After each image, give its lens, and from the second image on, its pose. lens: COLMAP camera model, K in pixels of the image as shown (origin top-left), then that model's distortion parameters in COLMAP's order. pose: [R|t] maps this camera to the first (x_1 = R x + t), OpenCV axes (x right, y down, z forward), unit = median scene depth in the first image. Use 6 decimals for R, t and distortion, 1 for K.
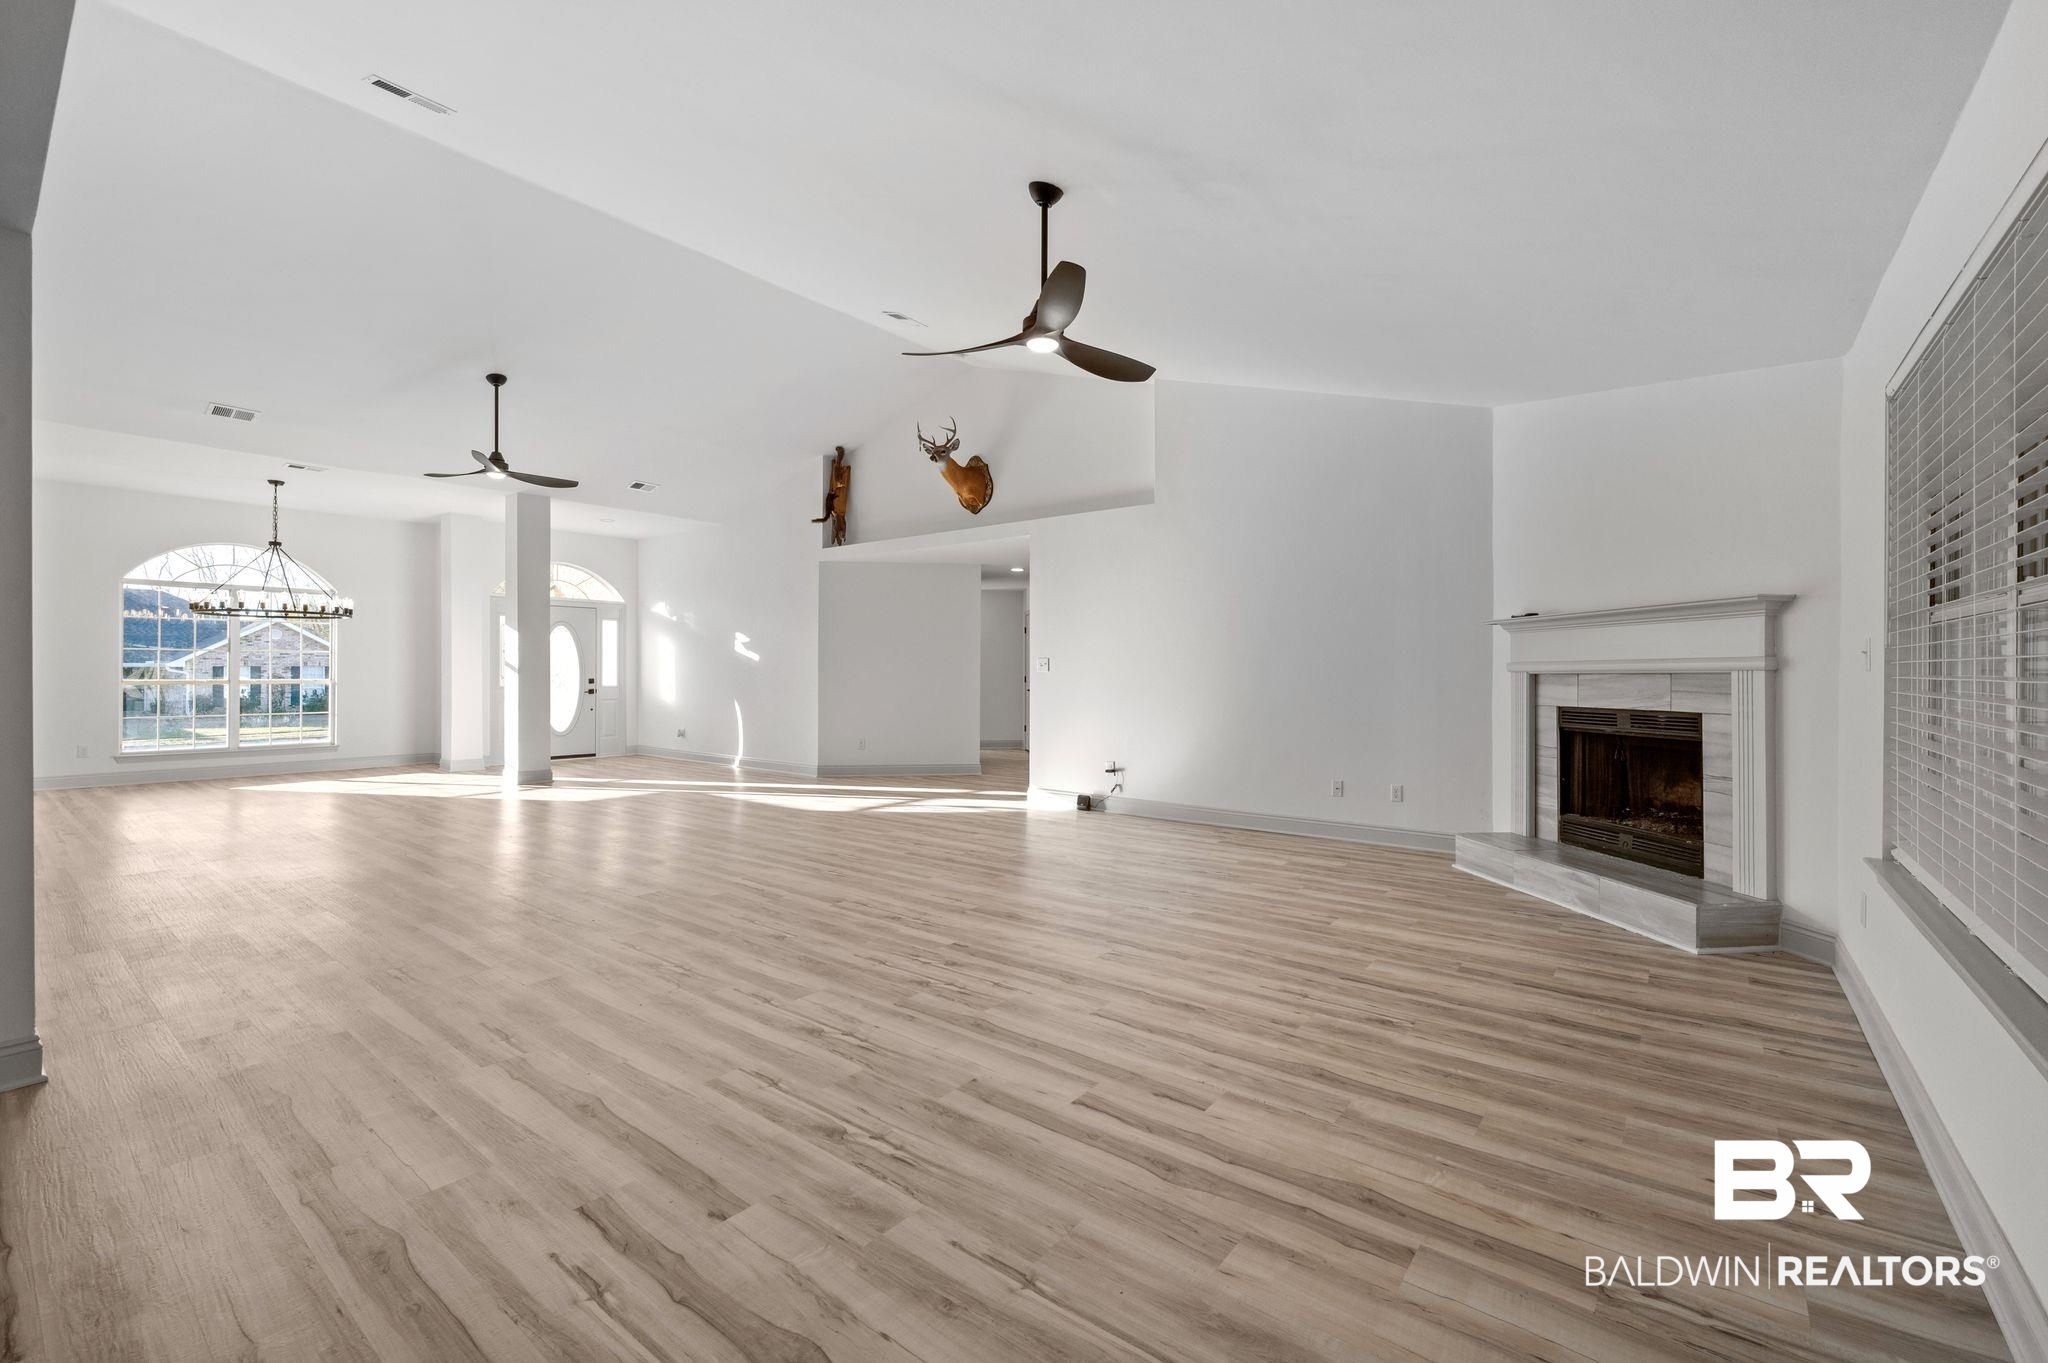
lens RADIAL K [[812.6, 0, 1024.8], [0, 812.6, 669.6], [0, 0, 1]] dist [0.001210, 0.000217]
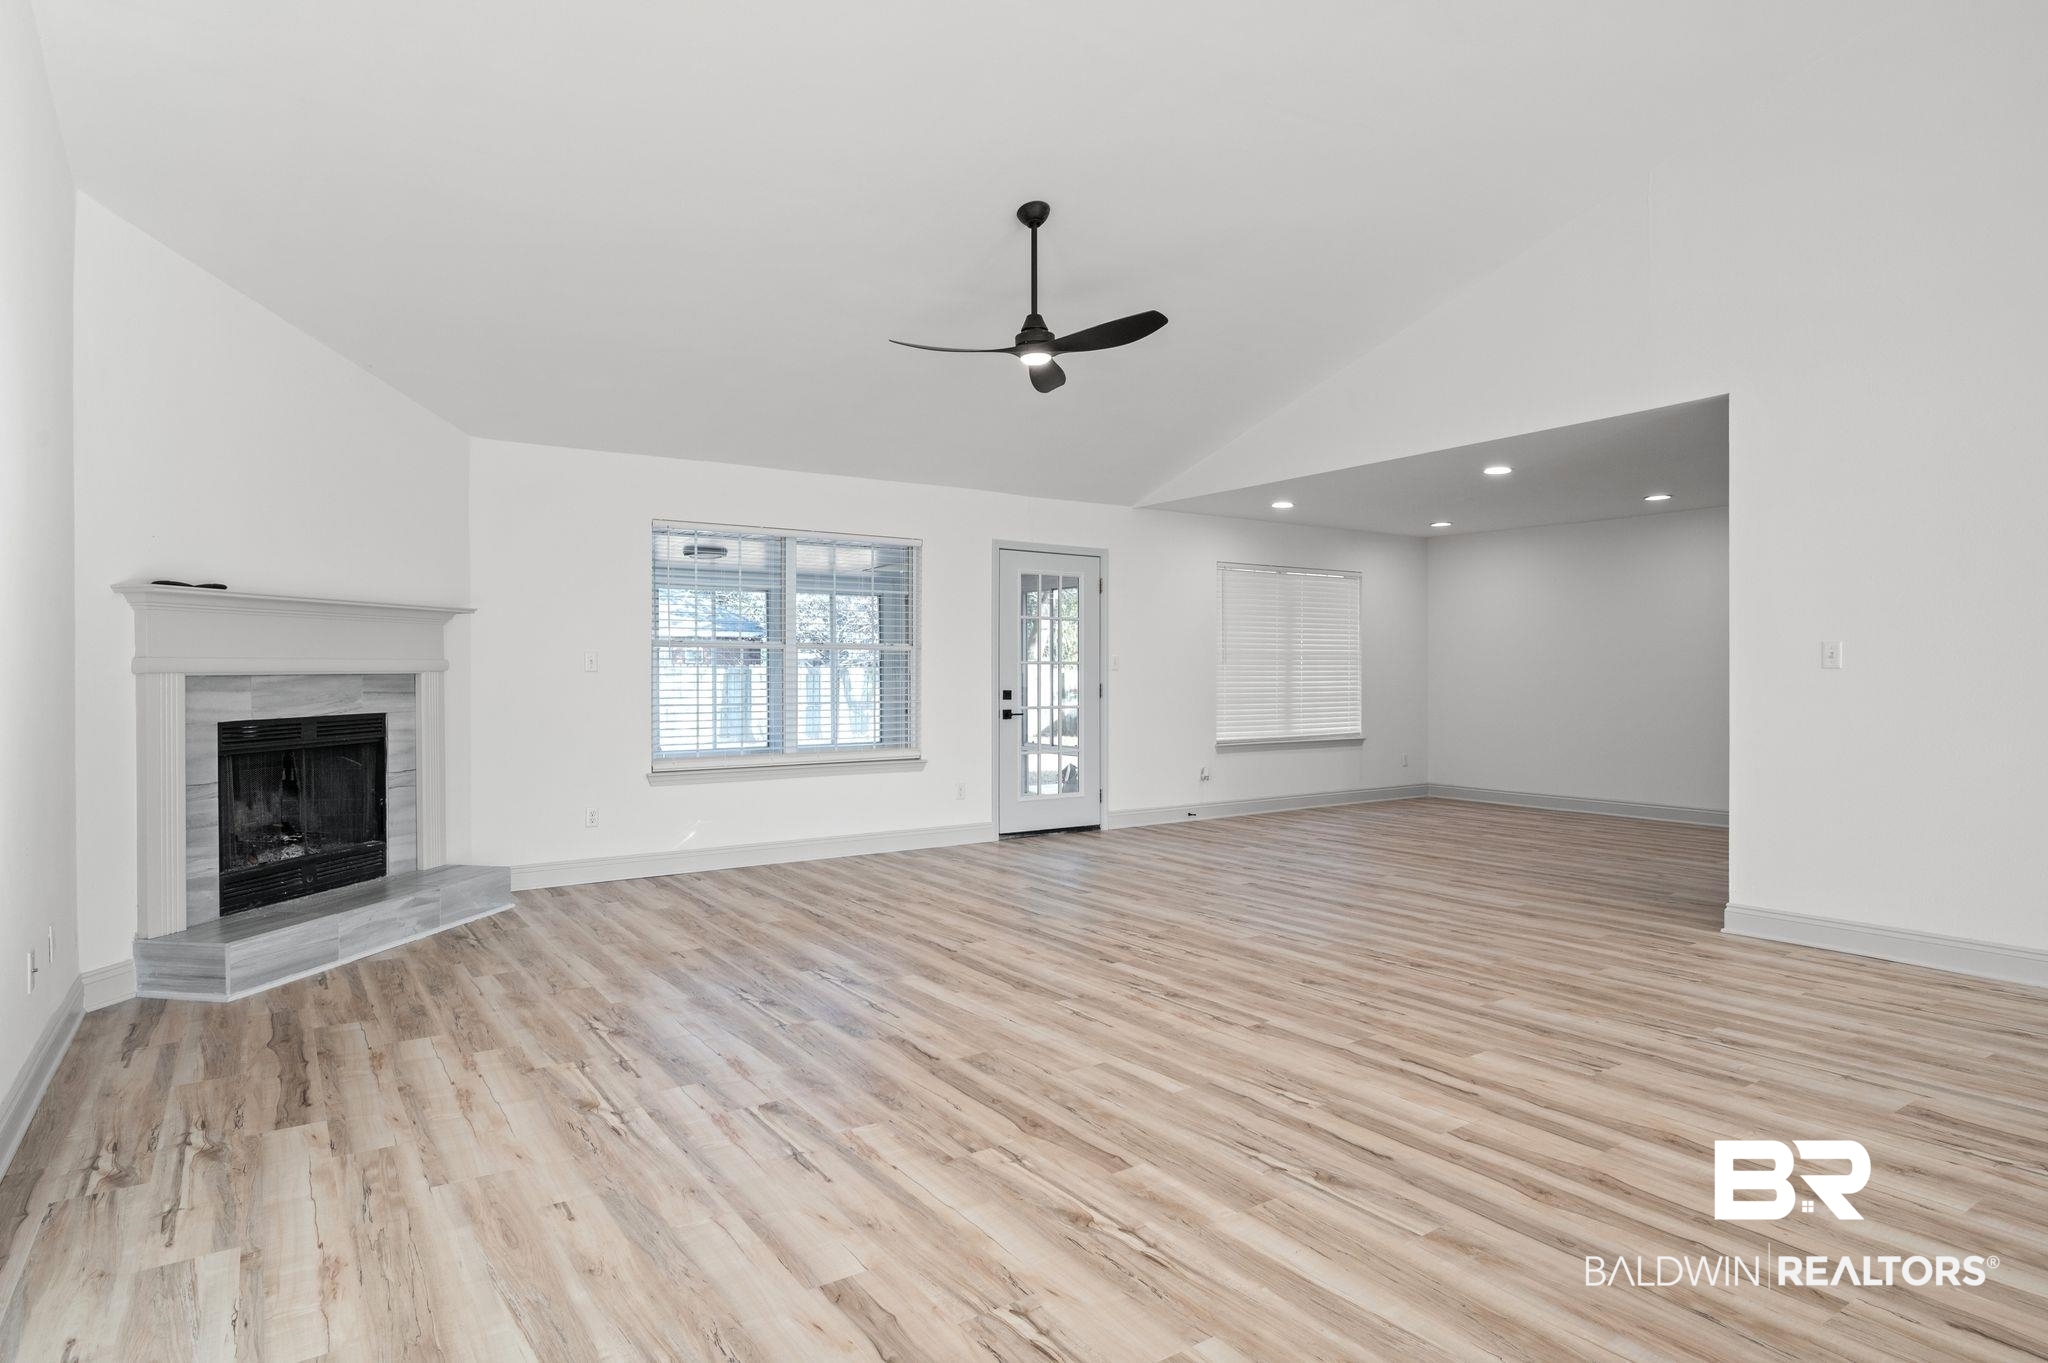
lens RADIAL K [[1152.5, 0, 1000.3], [0, 1152.5, 682.3], [0, 0, 1]] dist [0.000312, -0.000422]
pose [[-0.945651, -0.001239, 0.325181, -0.166470], [0.001004, 0.999977, 0.006731, 0.002630], [-0.325182, 0.006692, -0.945628, 0.965769]]
